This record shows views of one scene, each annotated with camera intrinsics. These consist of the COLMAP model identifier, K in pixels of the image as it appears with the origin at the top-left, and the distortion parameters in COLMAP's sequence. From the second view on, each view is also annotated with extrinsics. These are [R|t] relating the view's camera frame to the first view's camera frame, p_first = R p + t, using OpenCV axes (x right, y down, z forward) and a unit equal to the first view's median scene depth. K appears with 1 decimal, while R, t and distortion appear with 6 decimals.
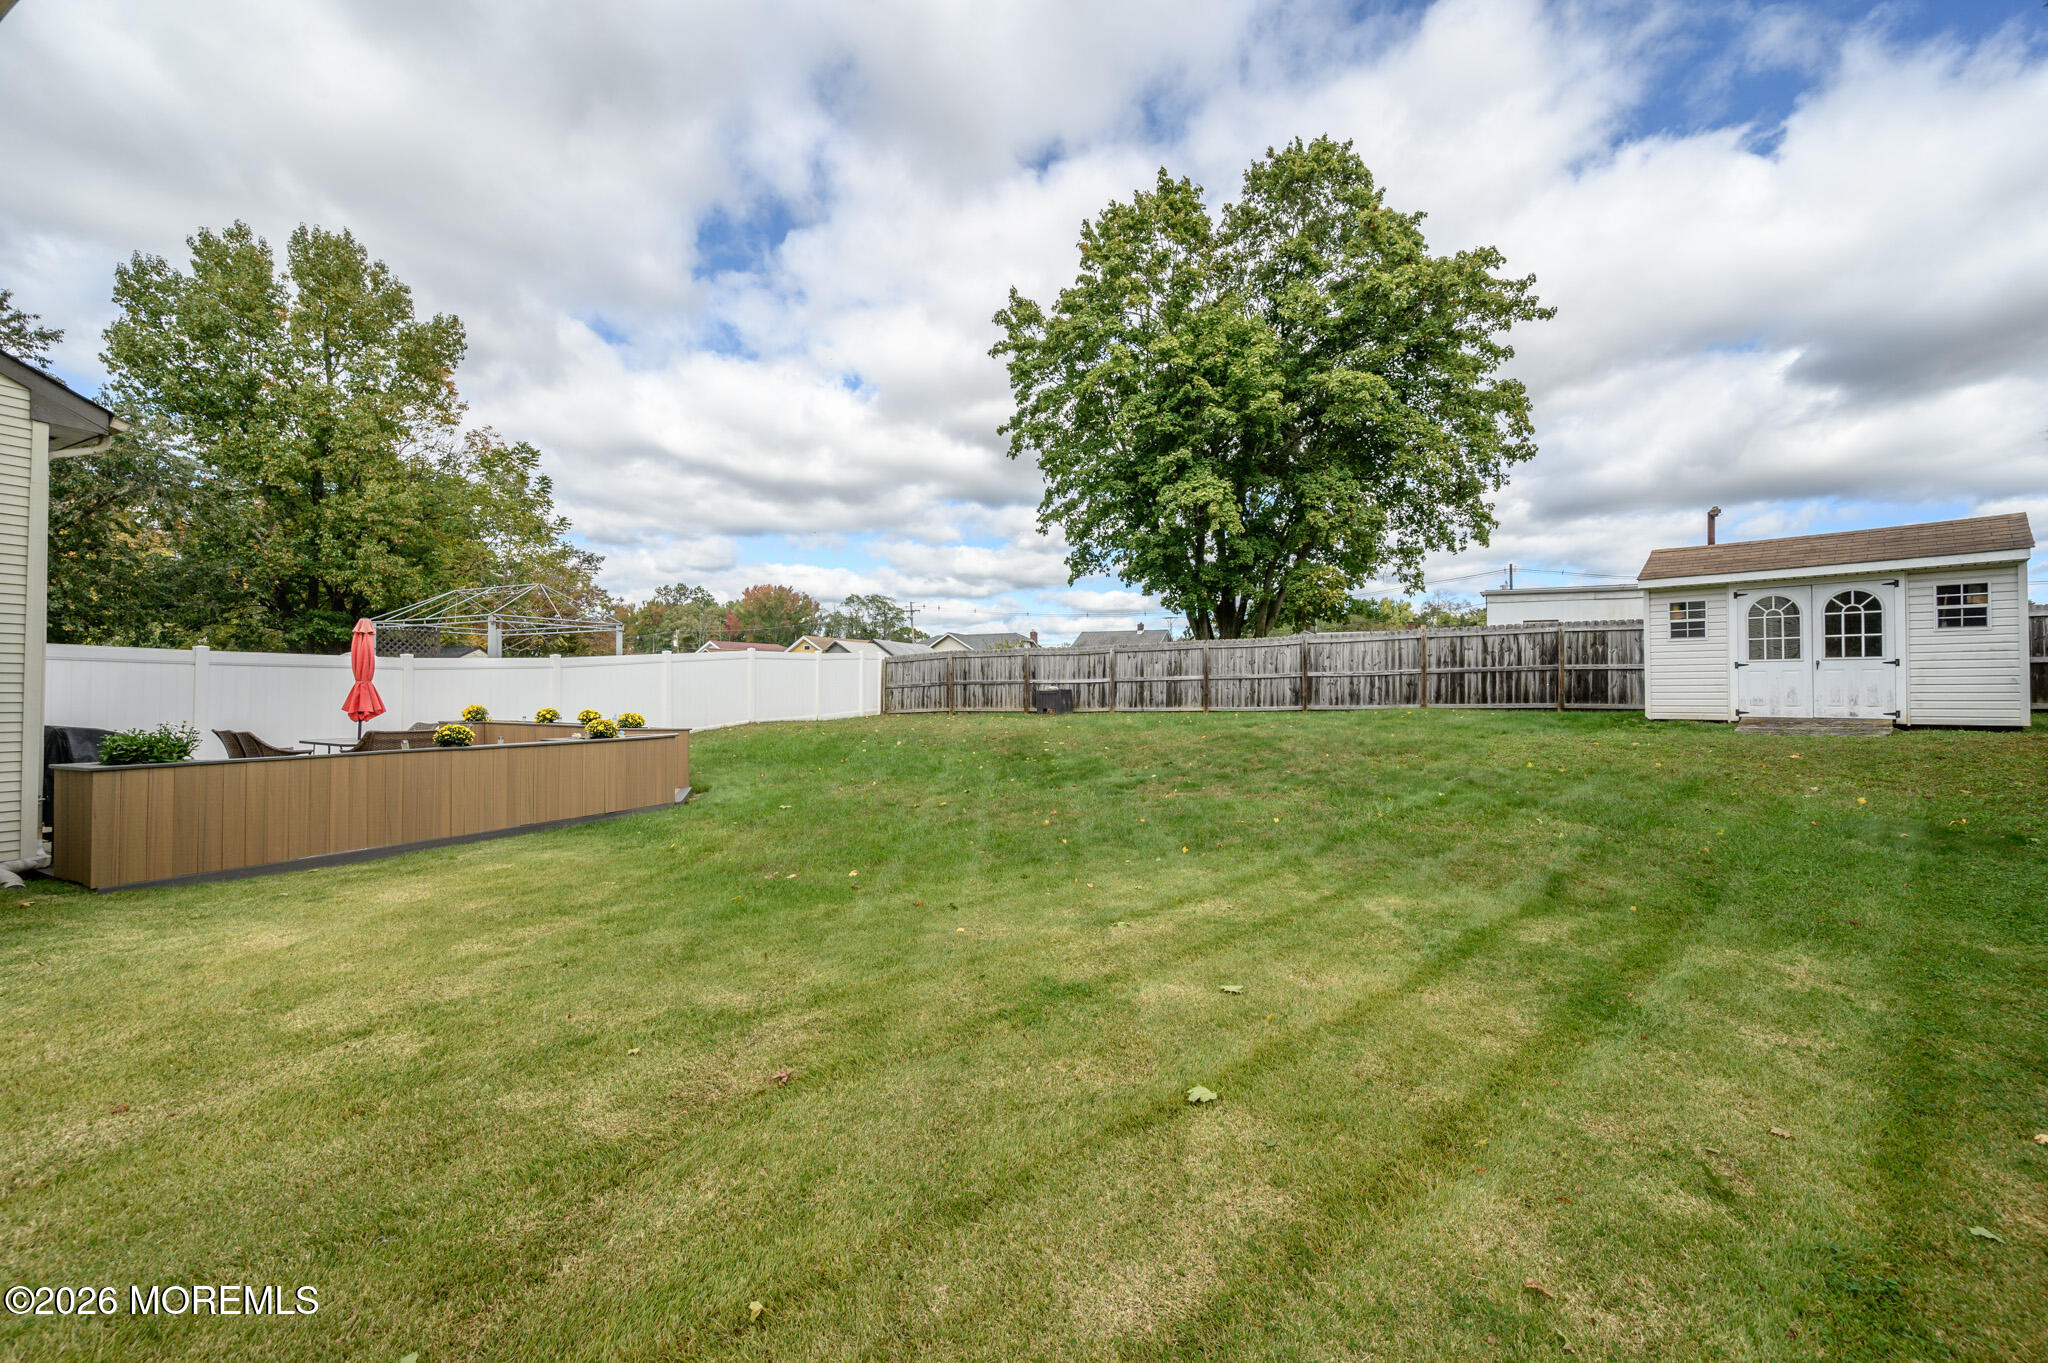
lens RADIAL K [[810.0, 0, 1025.2], [0, 810.0, 675.8], [0, 0, 1]] dist [0.001535, 0.000190]
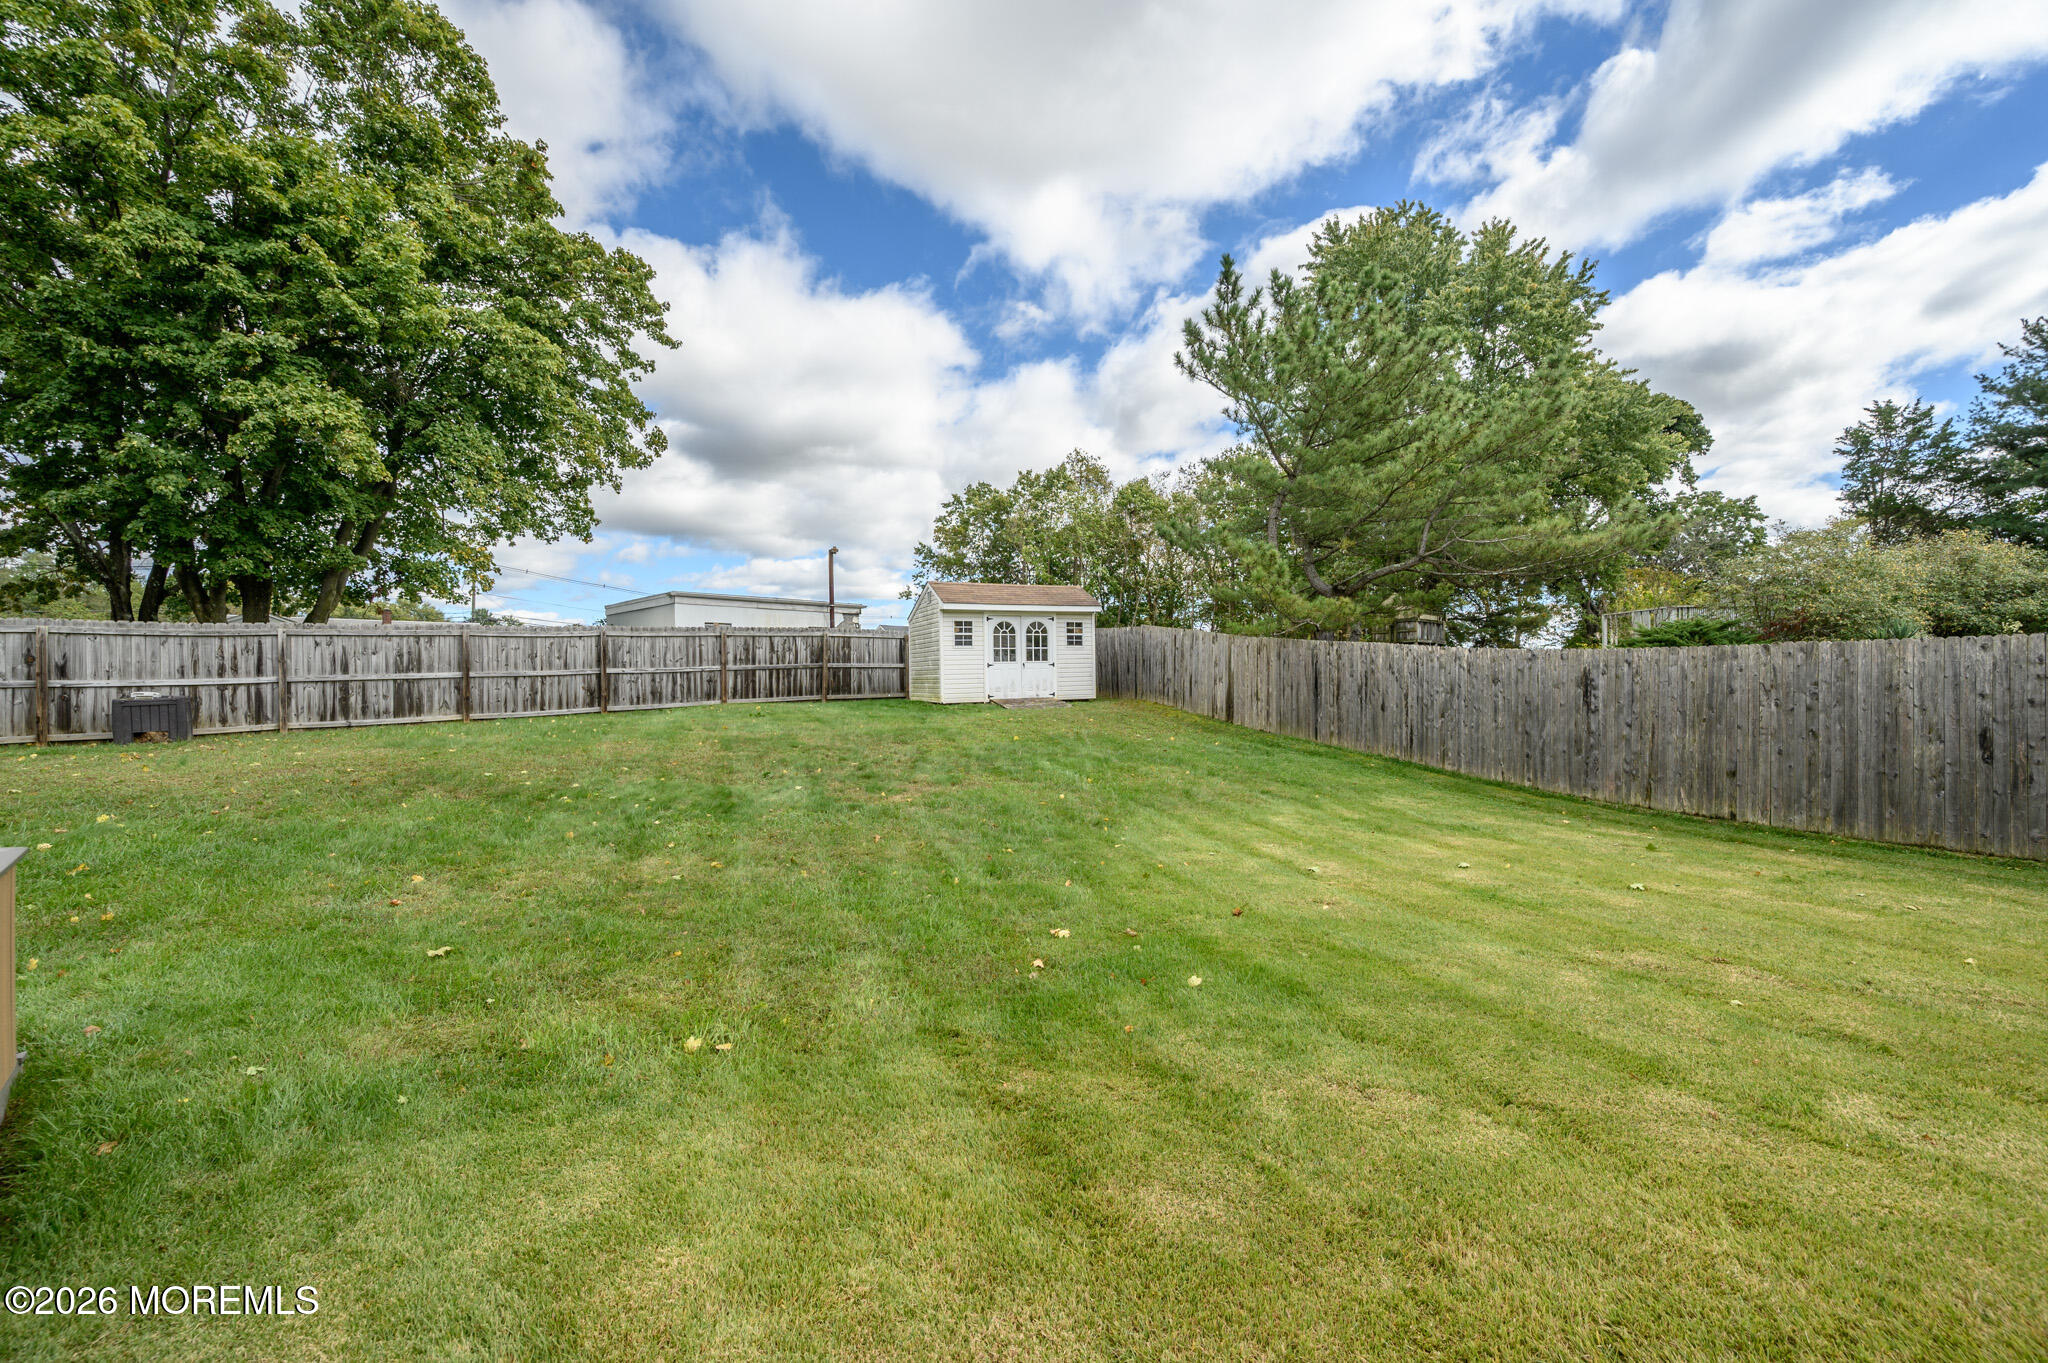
lens RADIAL K [[810.0, 0, 1027.2], [0, 810.0, 673.6], [0, 0, 1]] dist [0.001535, 0.000190]
pose [[0.323554, -0.000176, 0.946210, -0.308793], [0.001299, 0.999999, -0.000258, 0.001748], [-0.946209, 0.001313, 0.323554, 0.259426]]
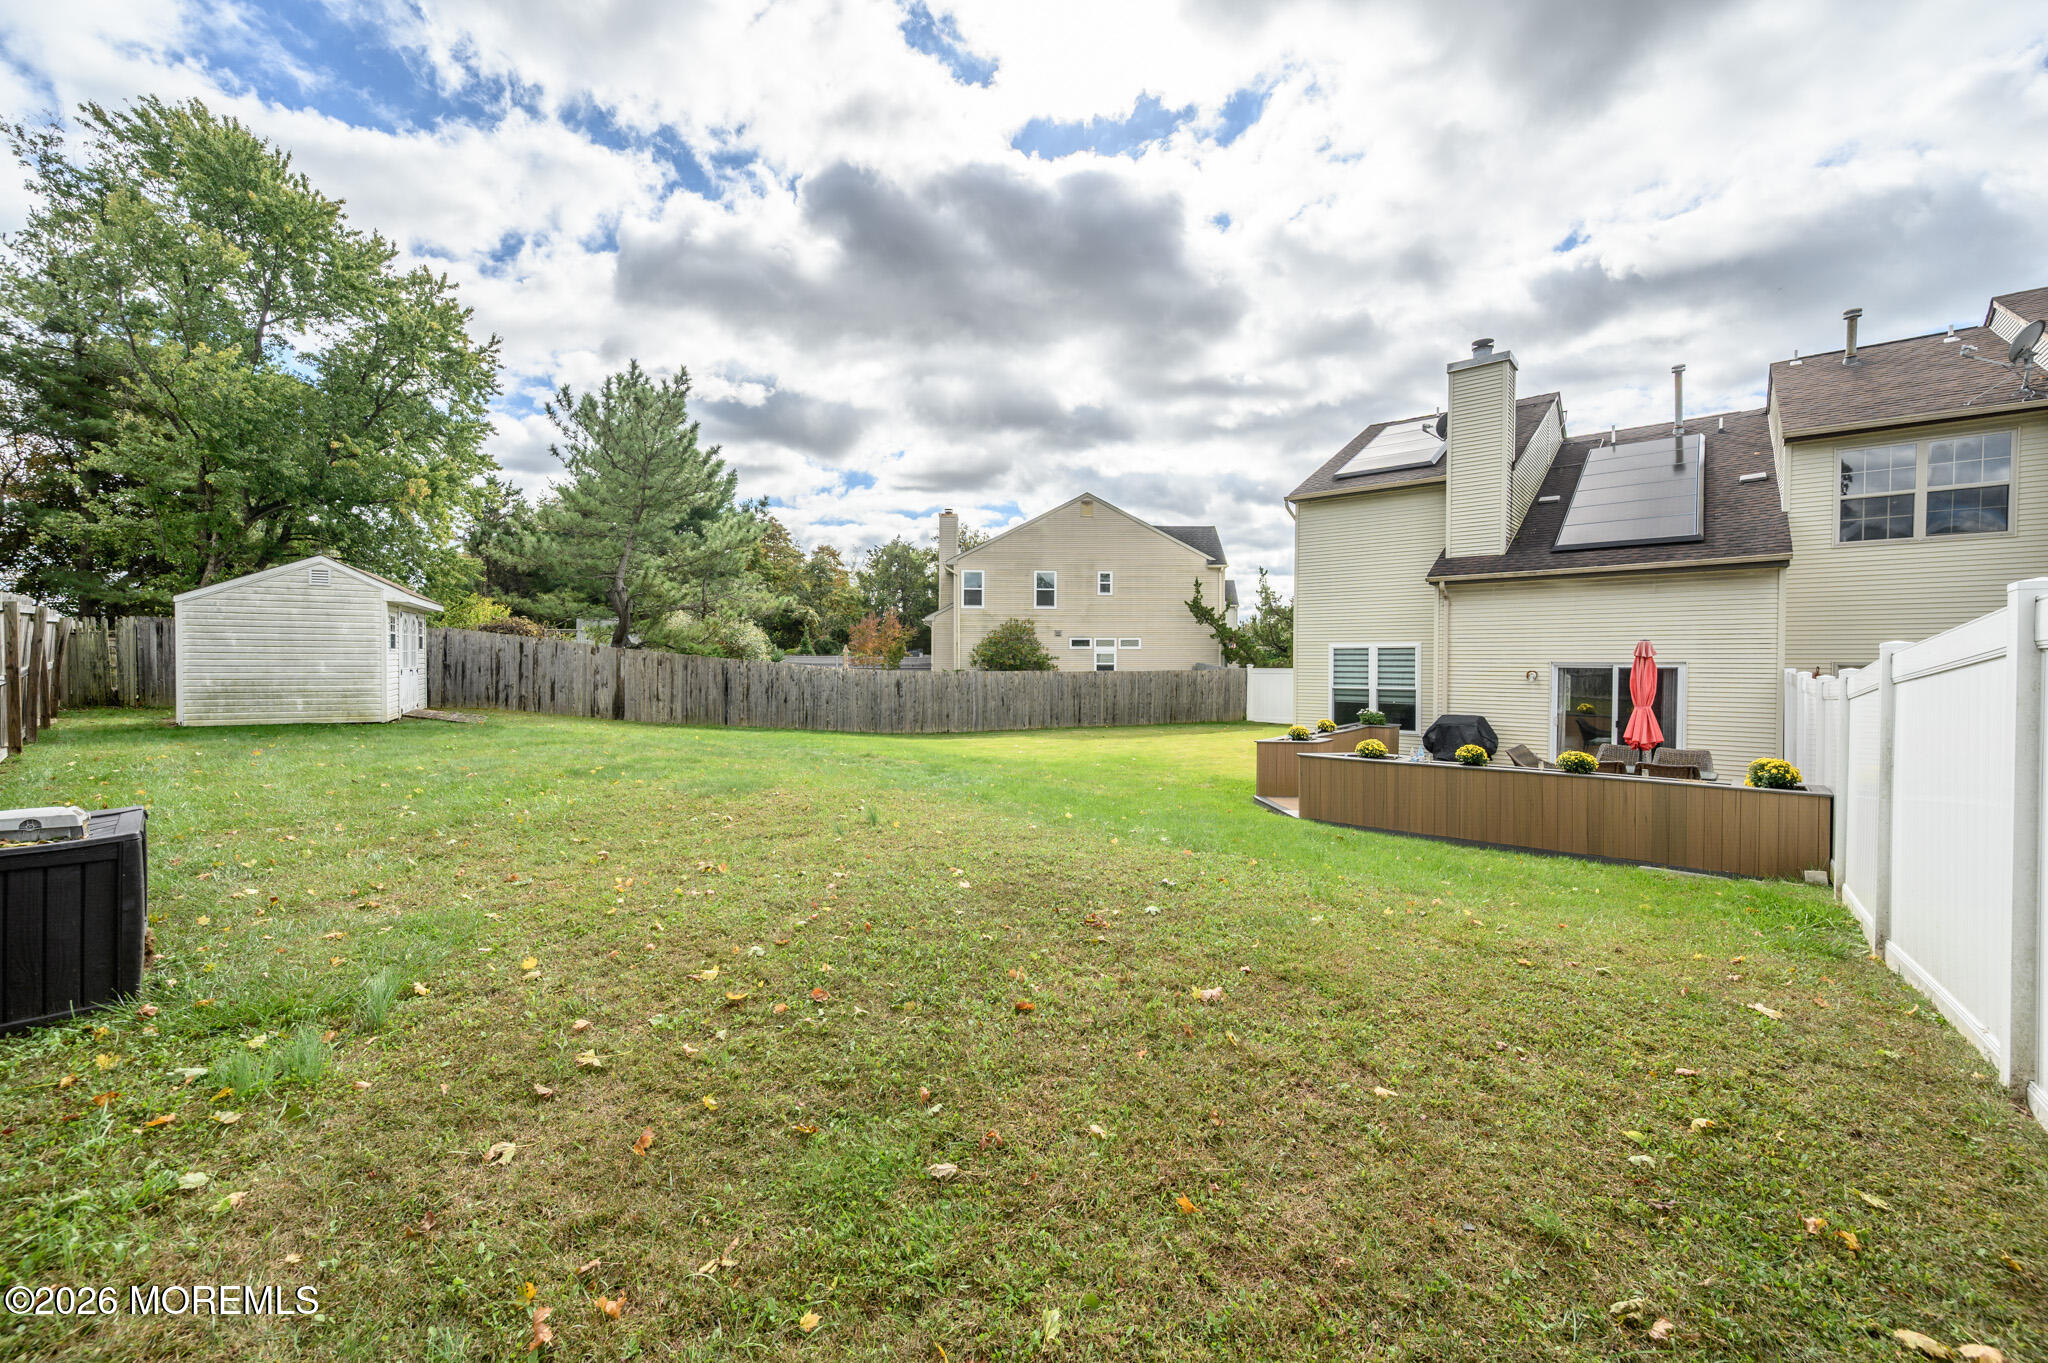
lens RADIAL K [[810.0, 0, 1022.9], [0, 810.0, 672.2], [0, 0, 1]] dist [0.001535, 0.000190]
pose [[-0.968984, -0.018405, 0.246439, -0.201206], [-0.015681, 0.999792, 0.013012, -0.027753], [-0.246627, 0.008744, -0.969071, 1.148312]]
